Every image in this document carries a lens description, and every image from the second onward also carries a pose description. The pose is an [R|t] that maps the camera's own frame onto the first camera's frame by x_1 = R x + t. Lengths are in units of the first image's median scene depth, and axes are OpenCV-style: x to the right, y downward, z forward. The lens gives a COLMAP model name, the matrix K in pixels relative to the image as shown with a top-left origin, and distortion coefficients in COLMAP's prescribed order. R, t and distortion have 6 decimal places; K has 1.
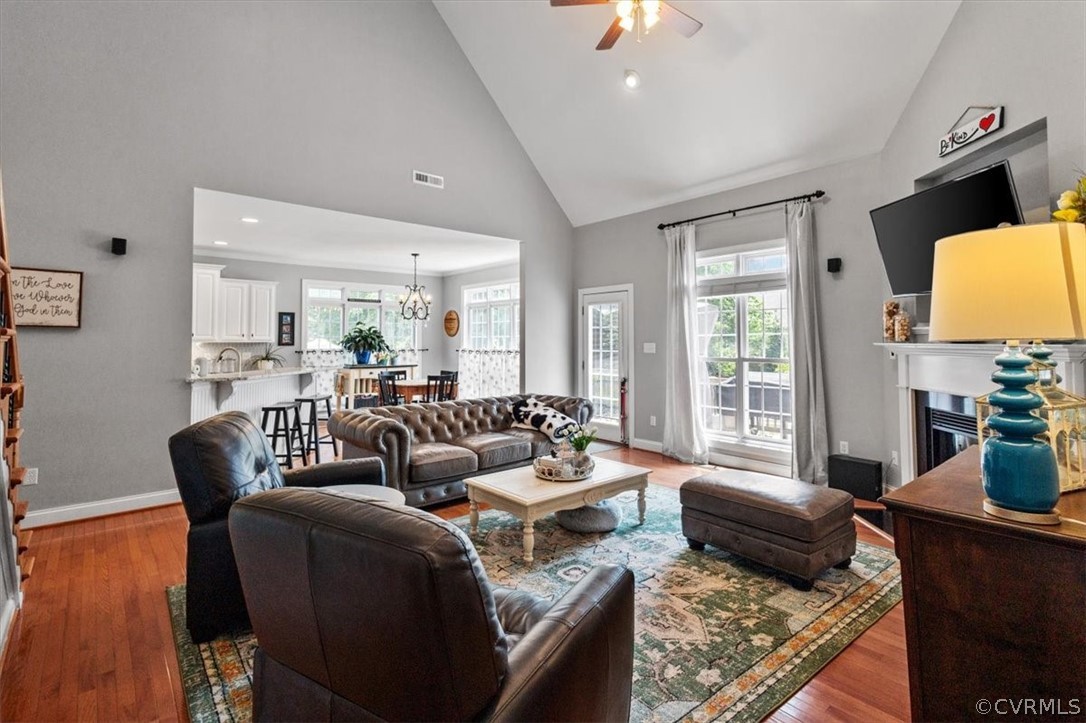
lens RADIAL K [[510.7, 0, 533.1], [0, 510.7, 319.6], [0, 0, 1]] dist [0.011682, -0.002668]
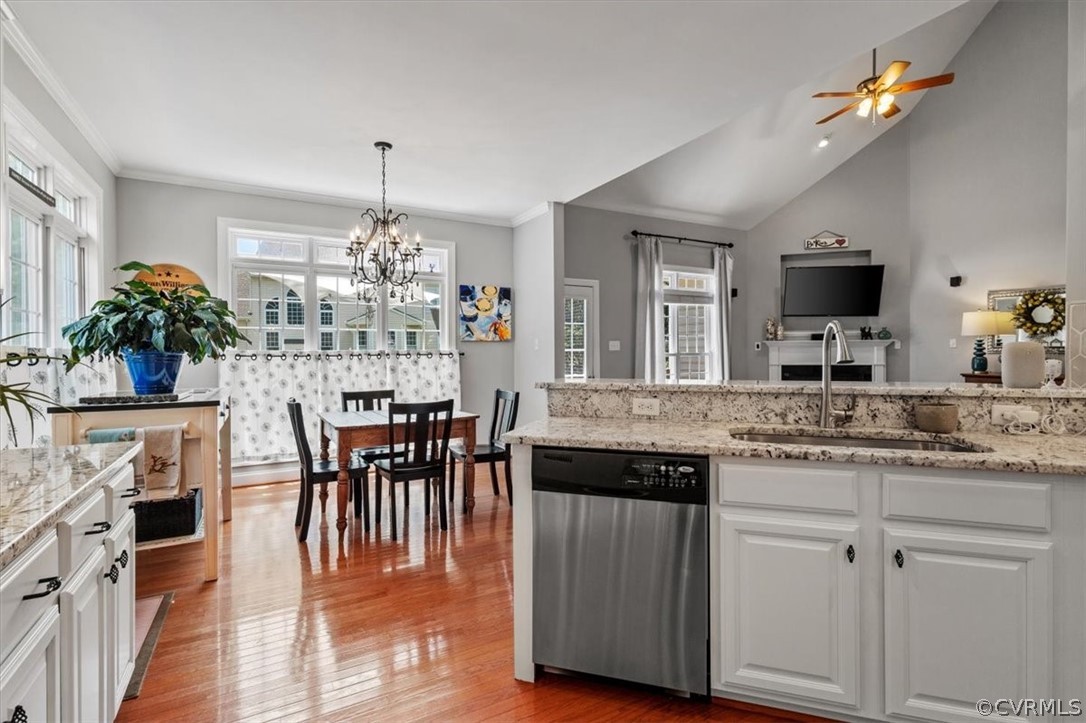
lens RADIAL K [[510.7, 0, 546.0], [0, 510.7, 356.4], [0, 0, 1]] dist [0.011682, -0.002668]
pose [[0.194840, -0.007556, 0.980806, -1.002951], [-0.032023, 0.999388, 0.014061, 0.082655], [-0.980312, -0.034148, 0.194479, 1.142687]]
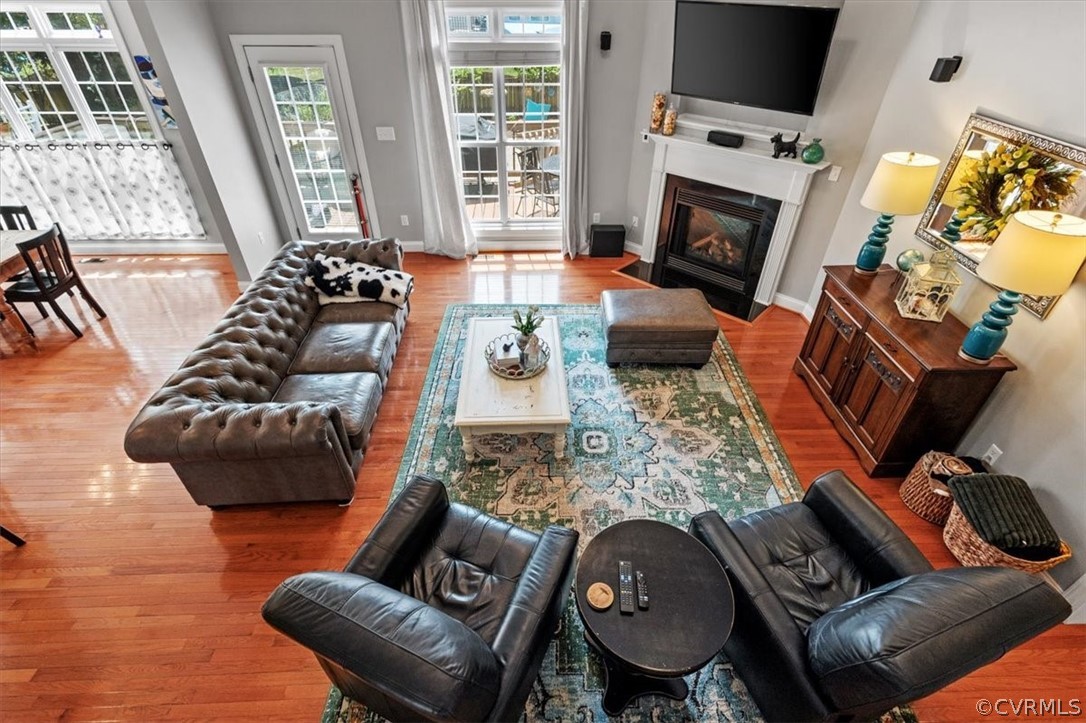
lens RADIAL K [[510.7, 0, 543.7], [0, 510.7, 360.2], [0, 0, 1]] dist [0.011682, -0.002668]
pose [[0.622765, -0.464809, 0.629377, -0.353502], [-0.033123, 0.788026, 0.614750, -0.203345], [-0.781707, -0.403691, 0.475360, 0.337898]]
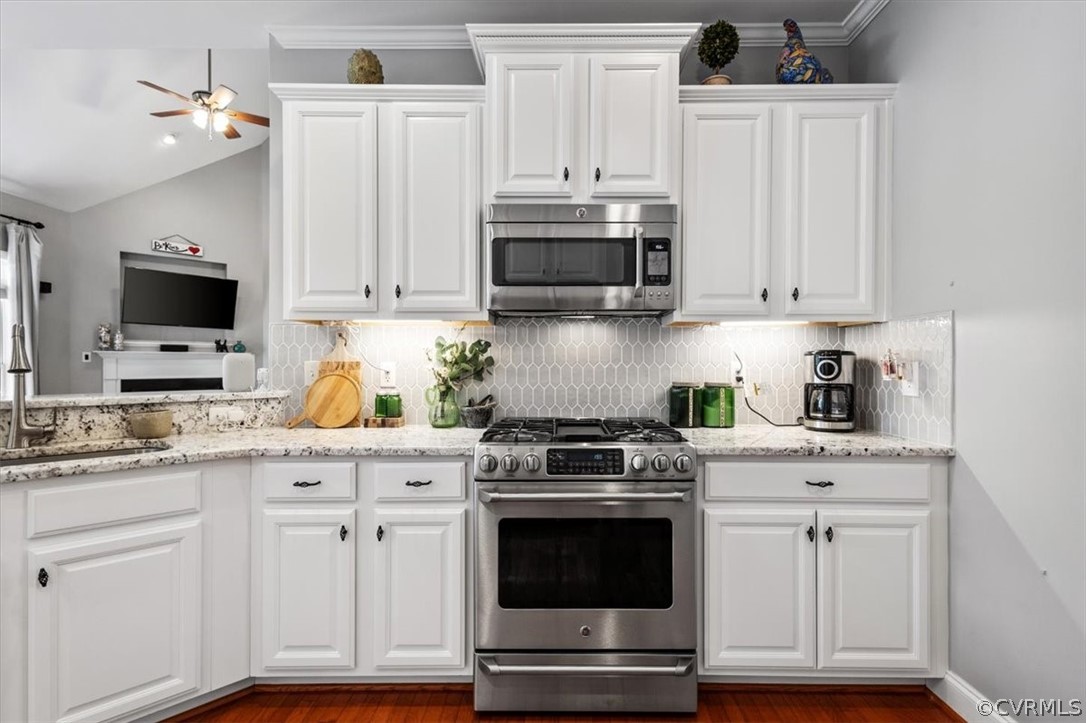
lens RADIAL K [[510.7, 0, 550.8], [0, 510.7, 365.4], [0, 0, 1]] dist [0.011682, -0.002668]
pose [[-0.760861, 0.000202, 0.648915, -1.064053], [-0.022286, 0.999402, -0.026441, 0.082461], [-0.648532, -0.034580, -0.760401, 1.039727]]
